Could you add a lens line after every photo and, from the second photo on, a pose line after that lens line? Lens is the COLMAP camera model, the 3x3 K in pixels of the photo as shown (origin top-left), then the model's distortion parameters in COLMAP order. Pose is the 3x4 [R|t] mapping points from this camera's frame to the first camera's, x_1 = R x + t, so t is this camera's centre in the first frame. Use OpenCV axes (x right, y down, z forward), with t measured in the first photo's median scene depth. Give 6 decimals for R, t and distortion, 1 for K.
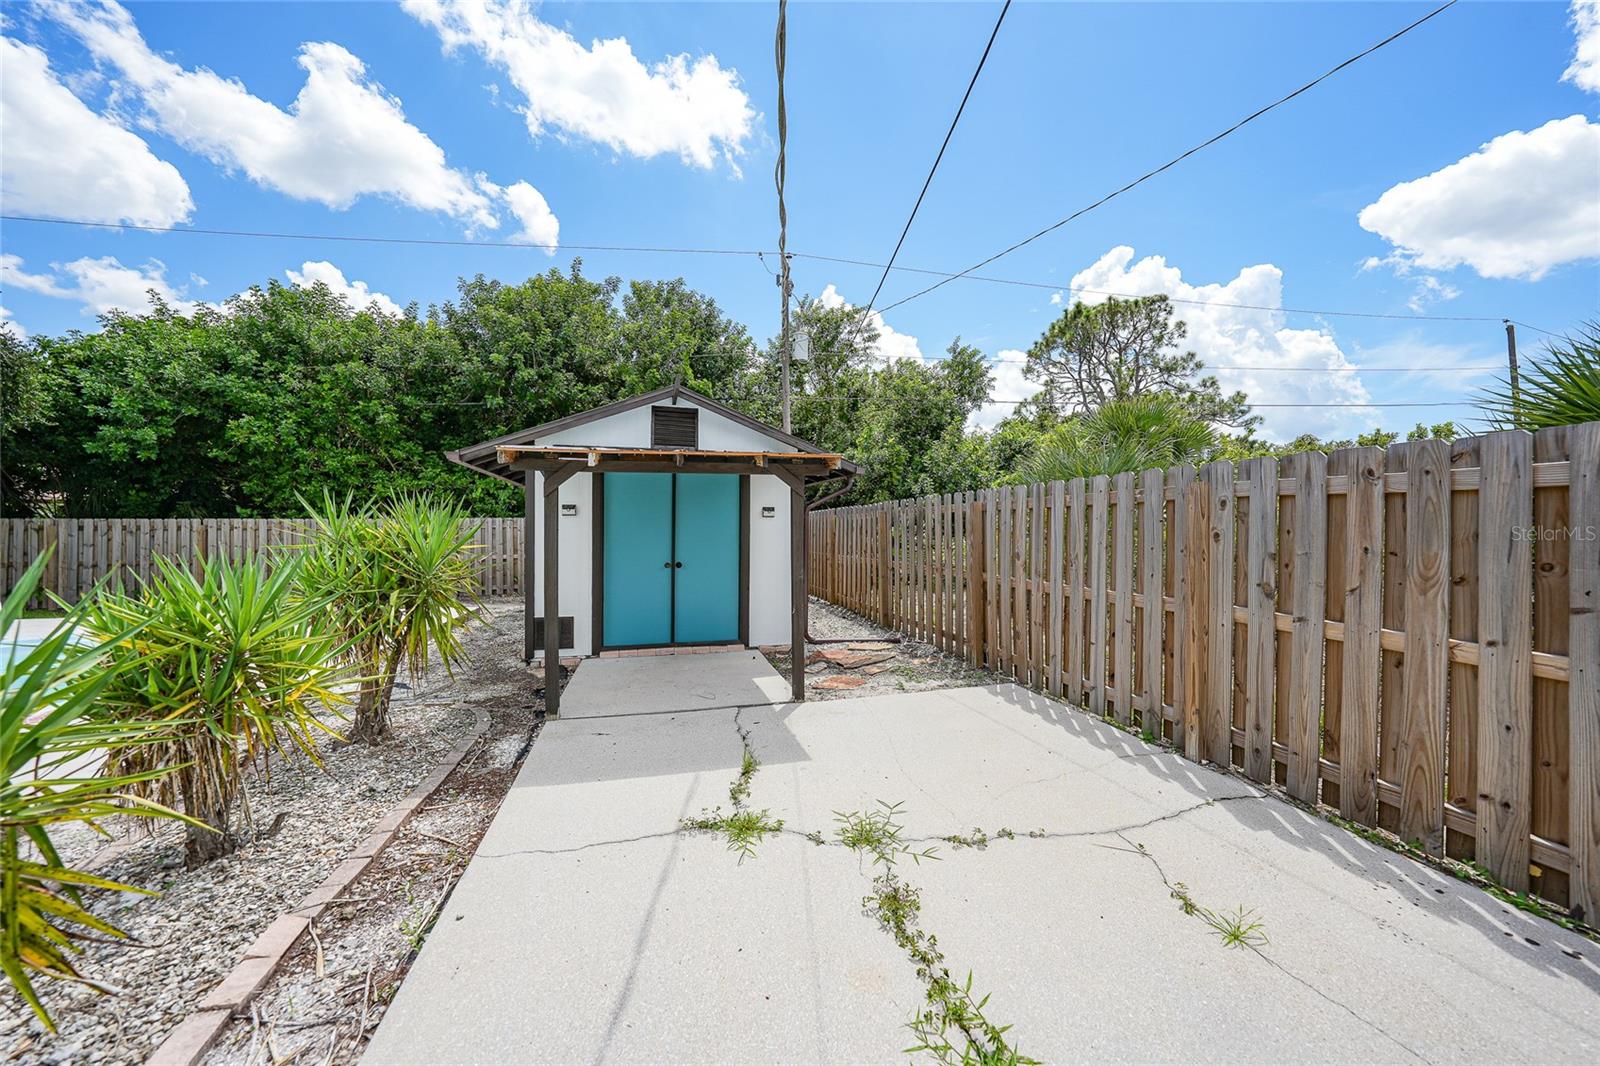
lens RADIAL K [[545.4, 0, 798.9], [0, 545.4, 531.4], [0, 0, 1]] dist [0.000539, 0.000079]
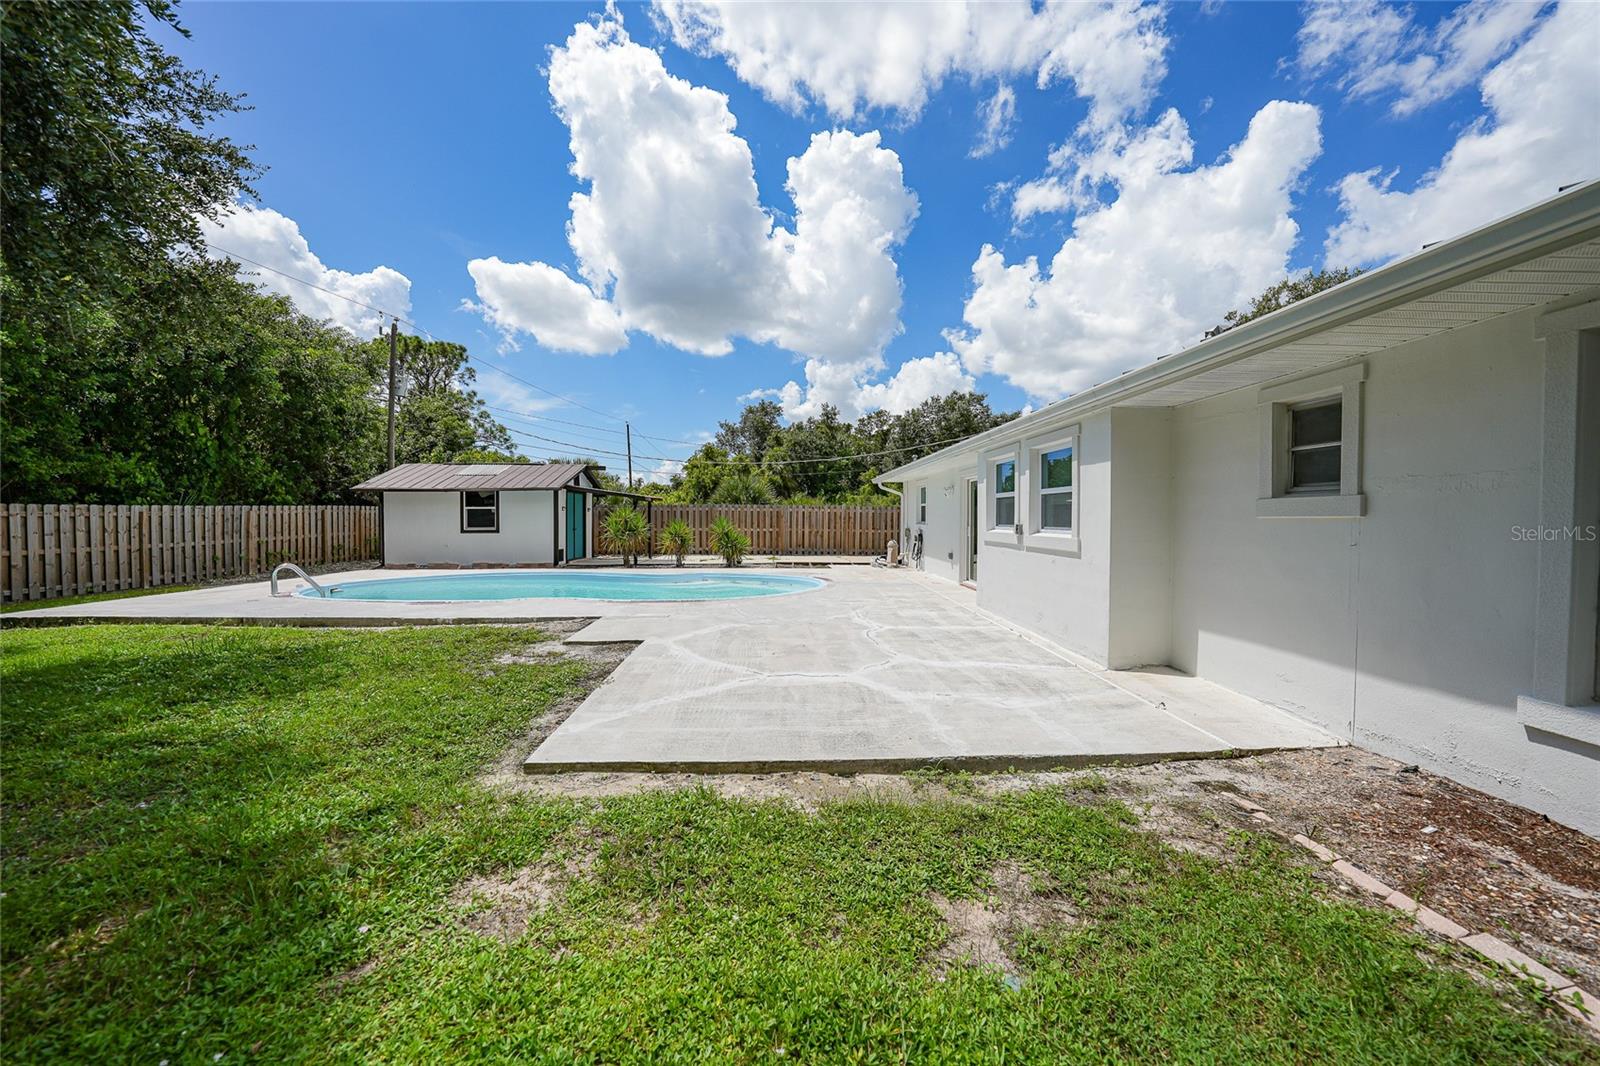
lens RADIAL K [[545.4, 0, 799.6], [0, 545.4, 526.6], [0, 0, 1]] dist [0.000539, 0.000079]
pose [[0.216576, -0.018951, 0.976082, -1.292139], [0.005590, 0.999819, 0.018172, 0.002118], [-0.976250, 0.001521, 0.216643, -0.326657]]
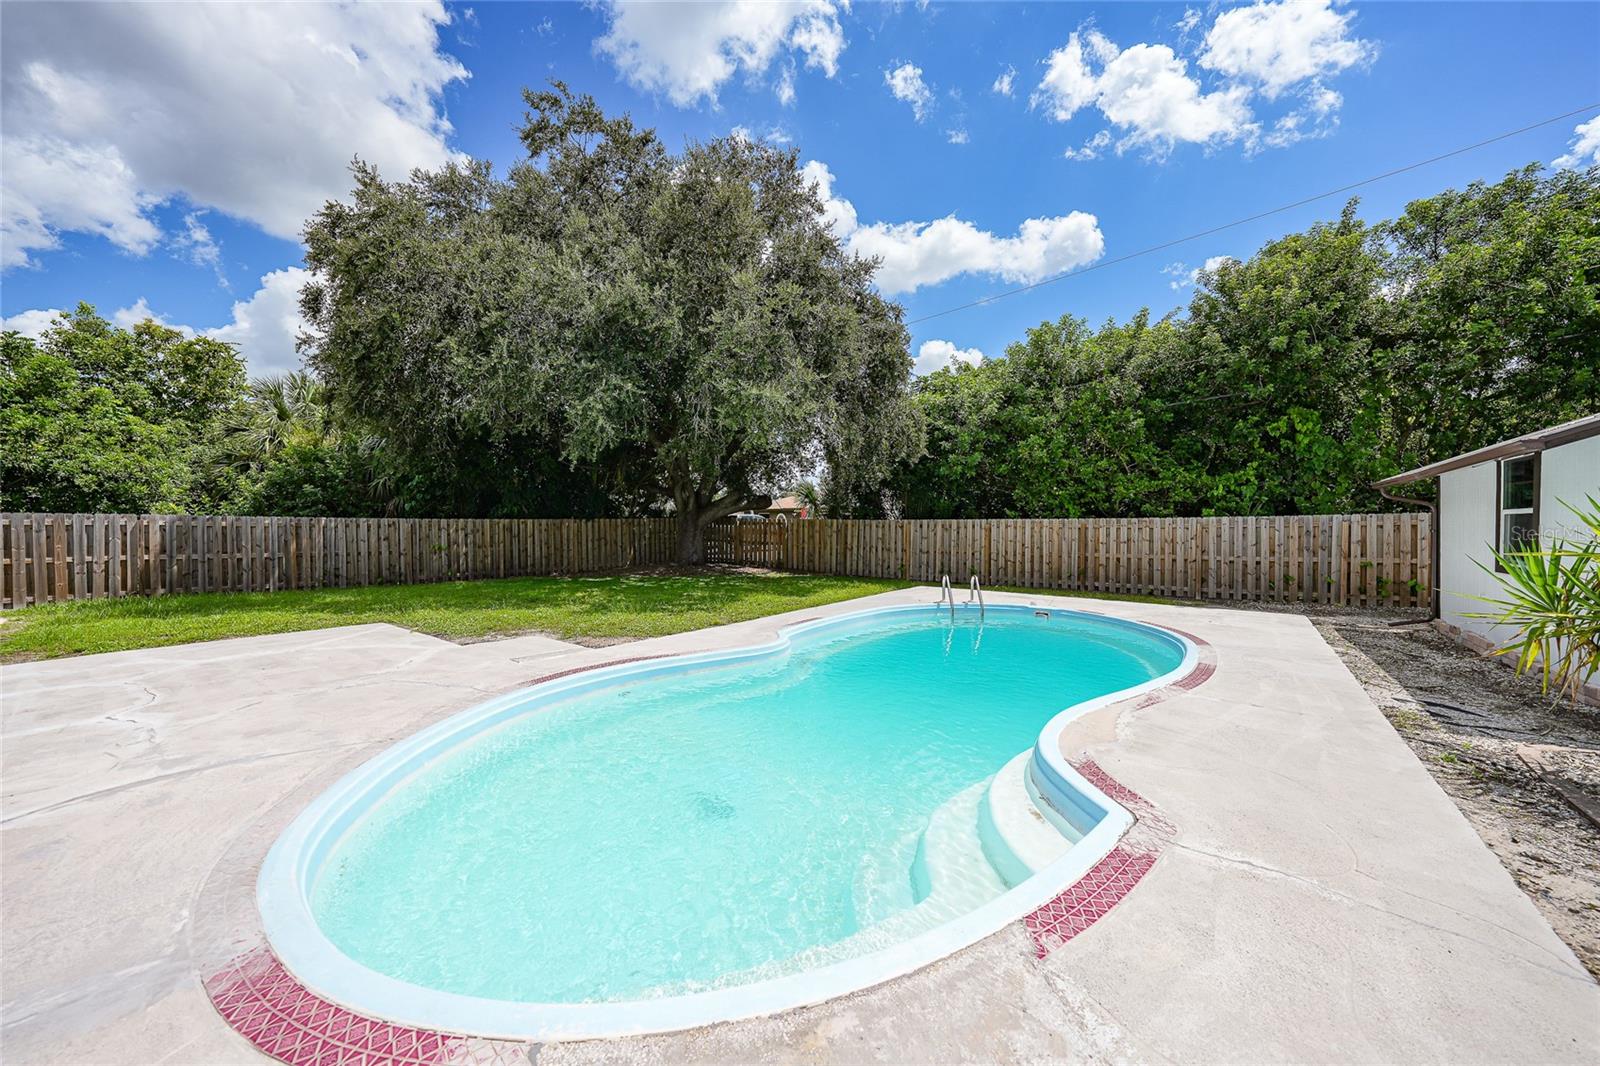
lens RADIAL K [[545.4, 0, 800.0], [0, 545.4, 530.5], [0, 0, 1]] dist [0.000539, 0.000079]
pose [[0.640770, 0.011364, -0.767649, -0.331971], [-0.007411, 0.999935, 0.008616, -0.003494], [0.767697, 0.000168, 0.640813, -0.168822]]
